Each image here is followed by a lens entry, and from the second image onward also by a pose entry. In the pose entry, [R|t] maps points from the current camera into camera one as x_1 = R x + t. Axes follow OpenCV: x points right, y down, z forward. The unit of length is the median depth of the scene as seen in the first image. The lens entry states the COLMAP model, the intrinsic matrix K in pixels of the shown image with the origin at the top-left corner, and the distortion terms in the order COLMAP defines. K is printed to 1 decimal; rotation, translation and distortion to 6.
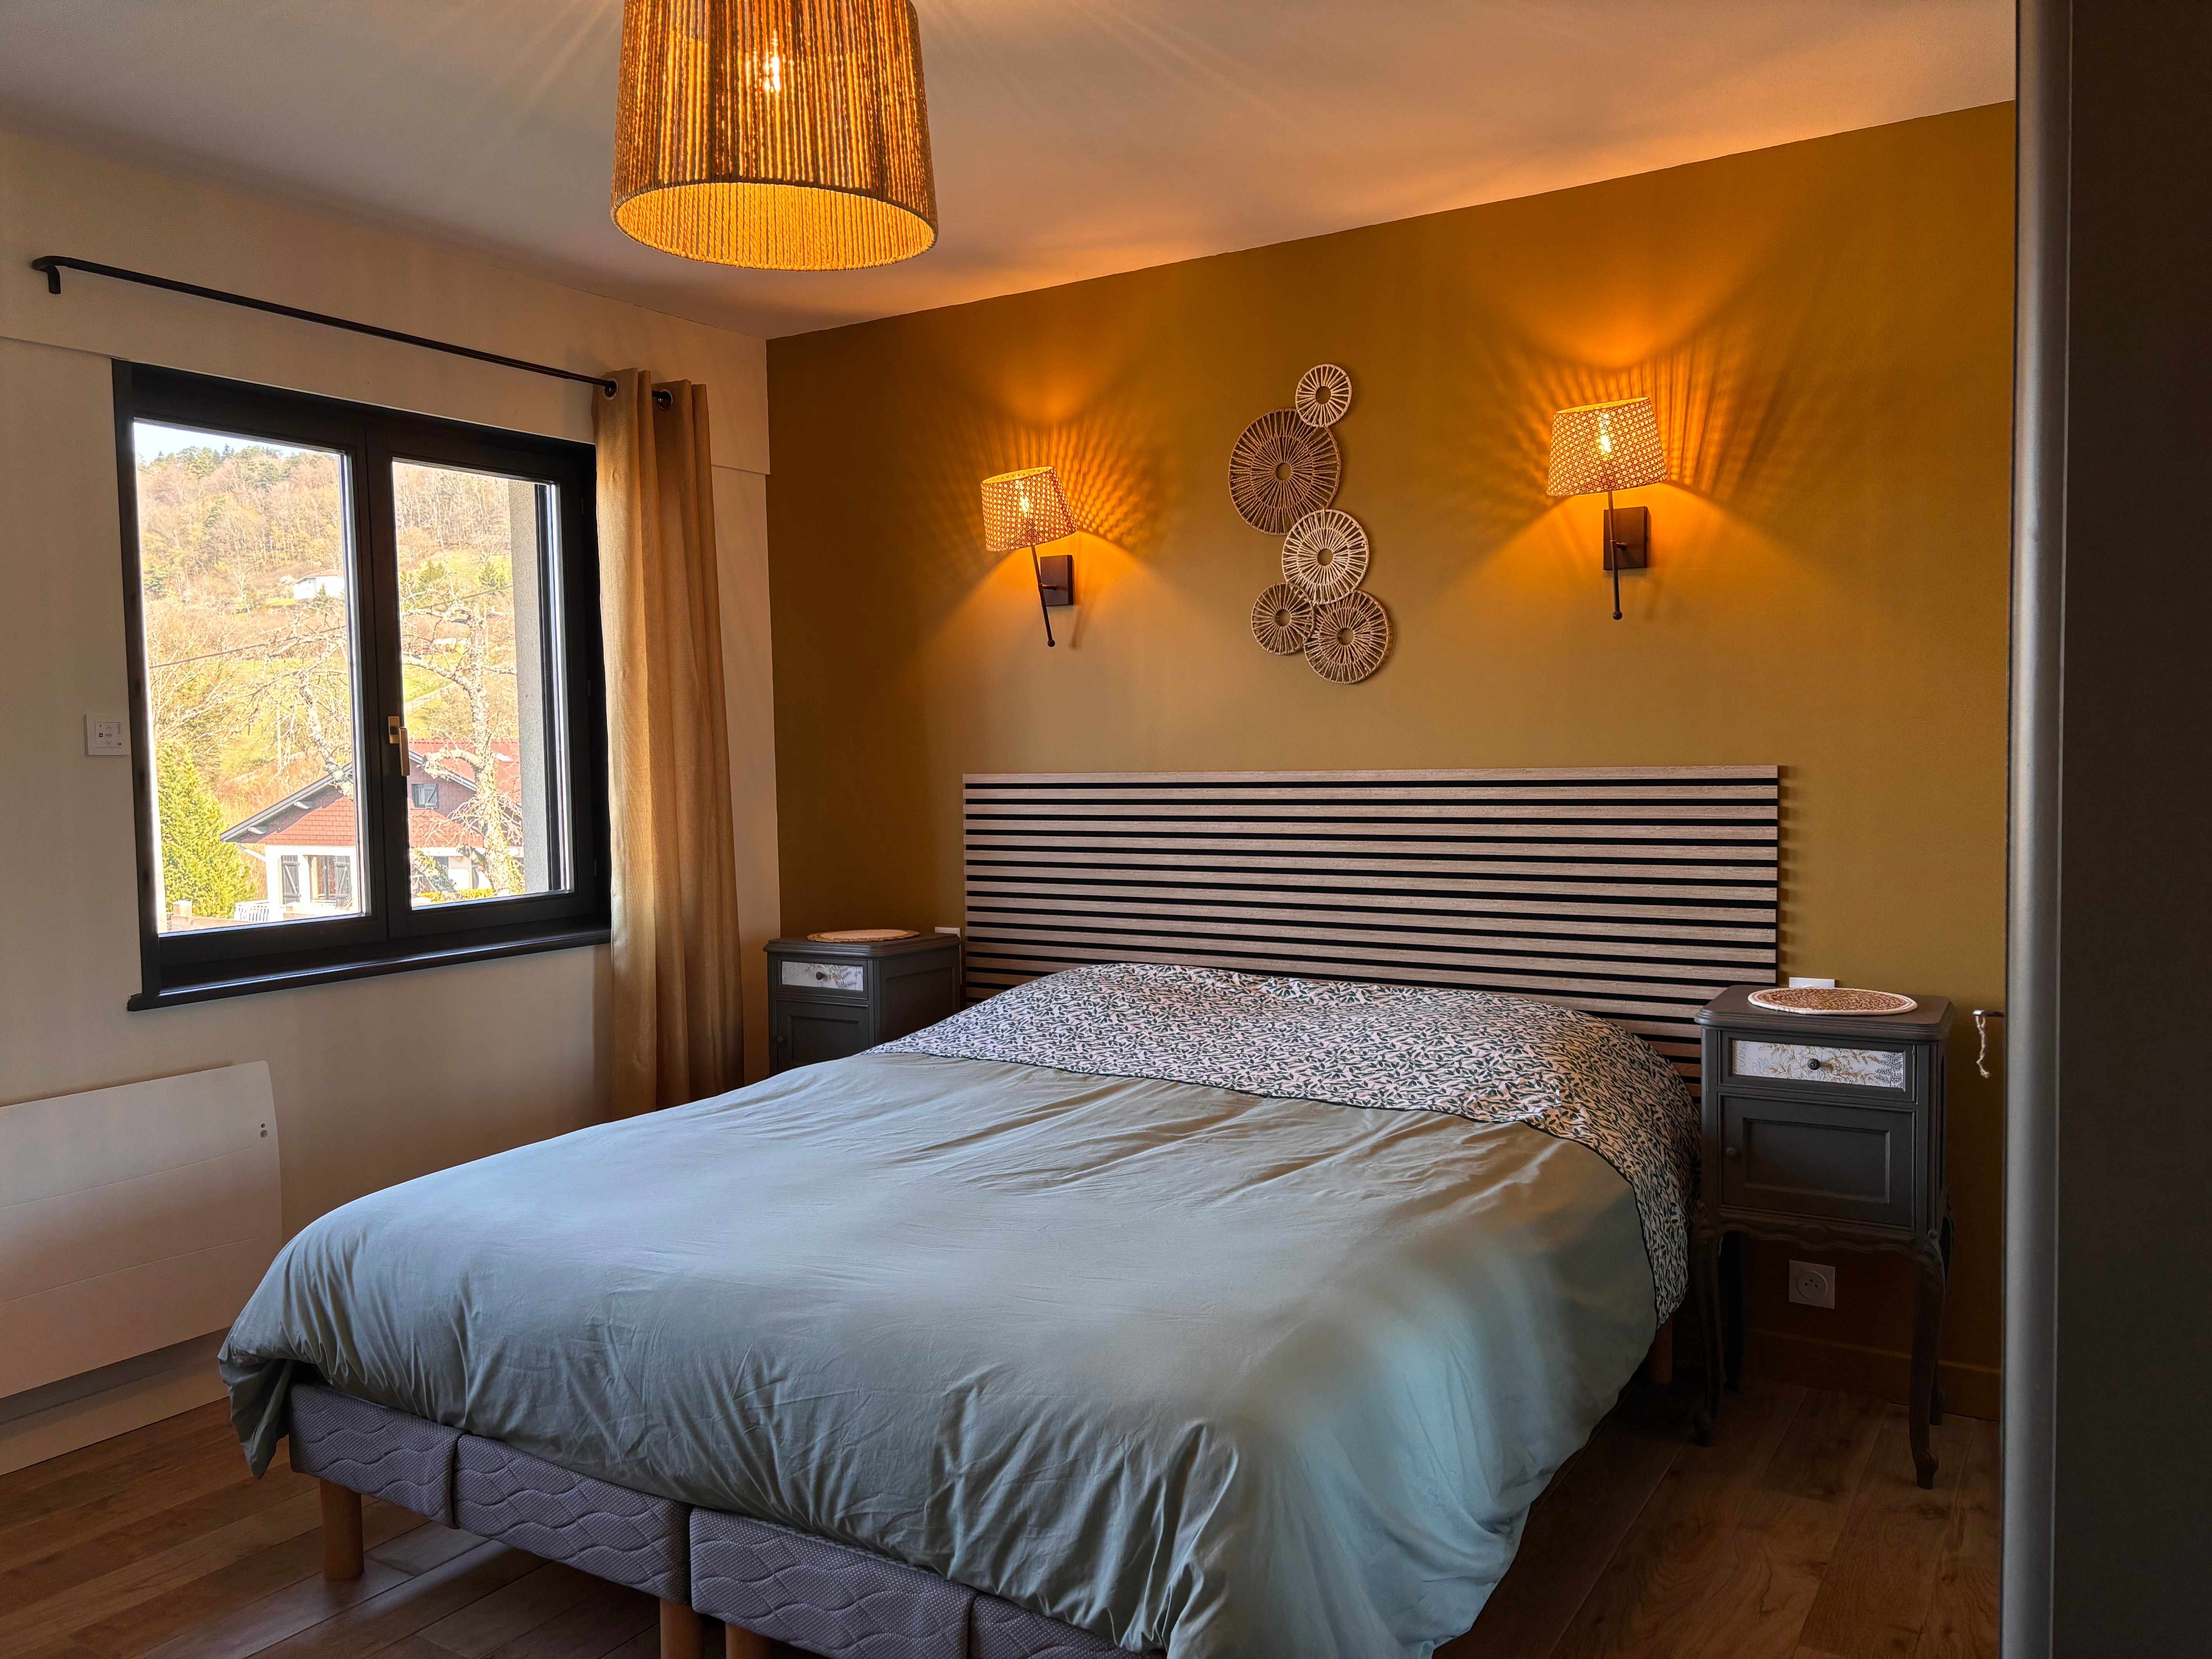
lens RADIAL K [[1668.4, 0, 1113.0], [0, 1668.4, 829.1], [0, 0, 1]] dist [0.070145, -0.053685]
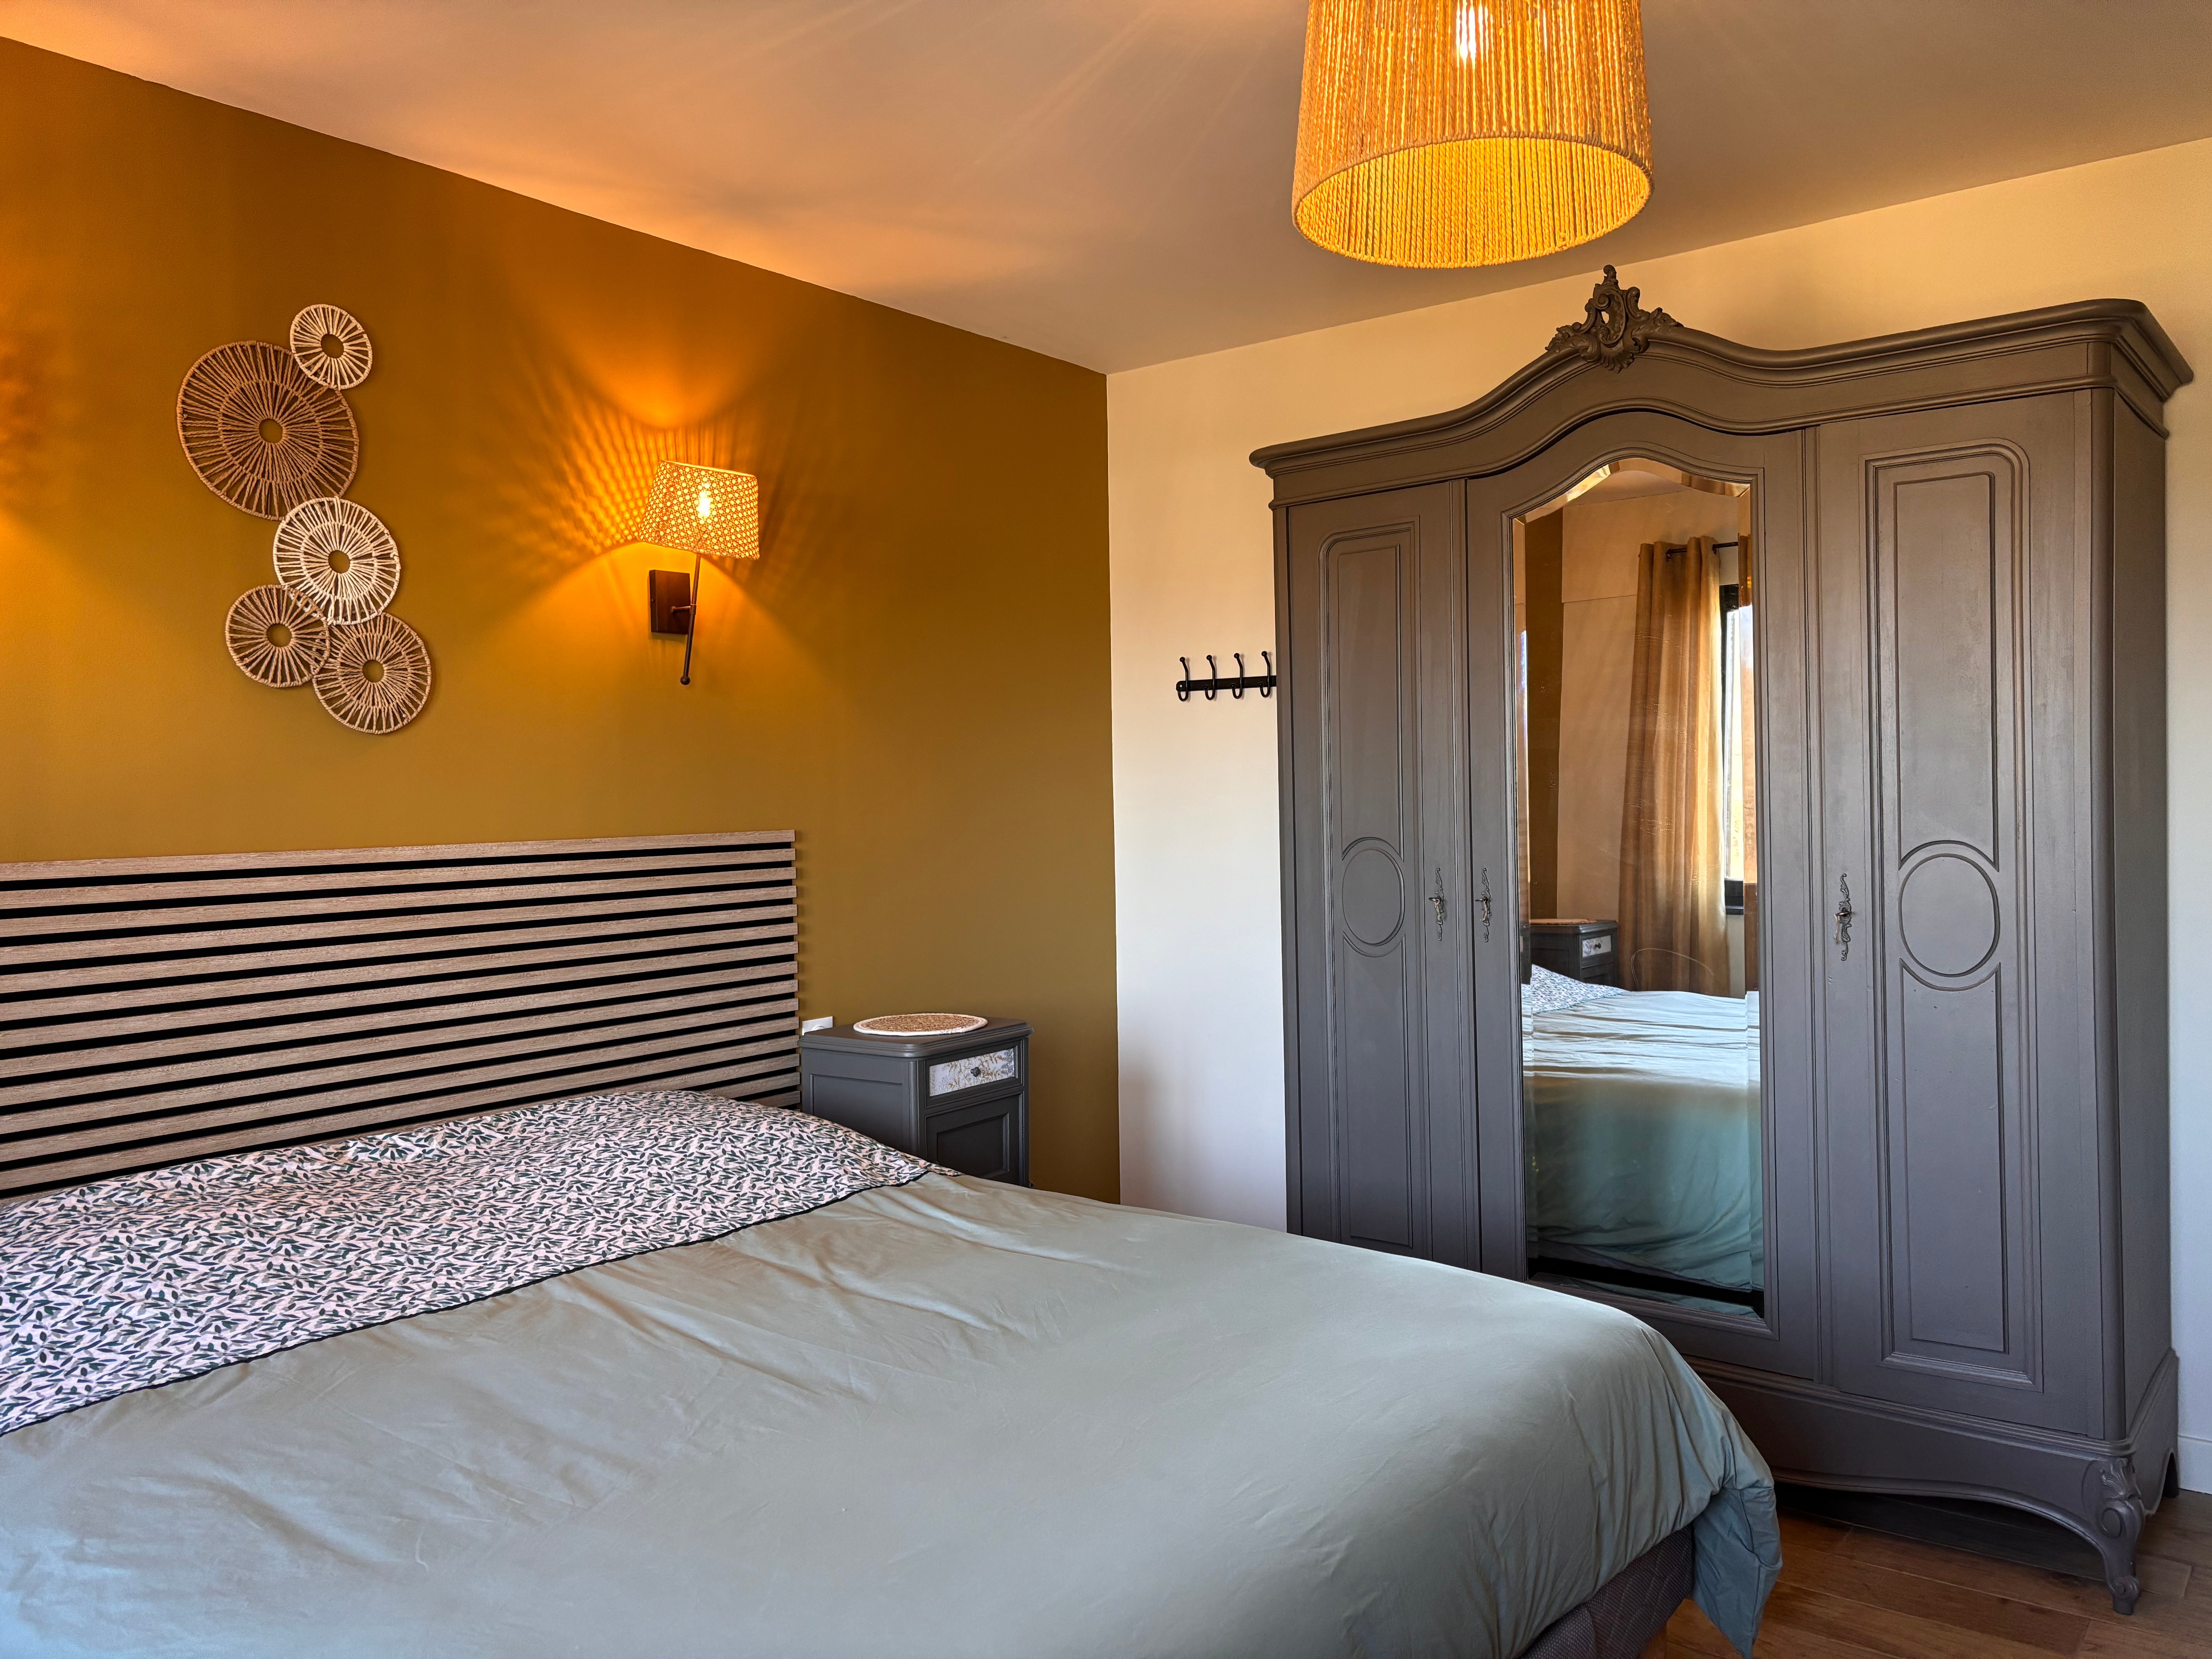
lens RADIAL K [[1668.4, 0, 1120.8], [0, 1668.4, 834.7], [0, 0, 1]] dist [0.070145, -0.053685]
pose [[0.112485, -0.010580, 0.993597, -0.620967], [0.067482, 0.997716, 0.002984, -0.021635], [-0.991359, 0.066715, 0.112942, 0.615764]]
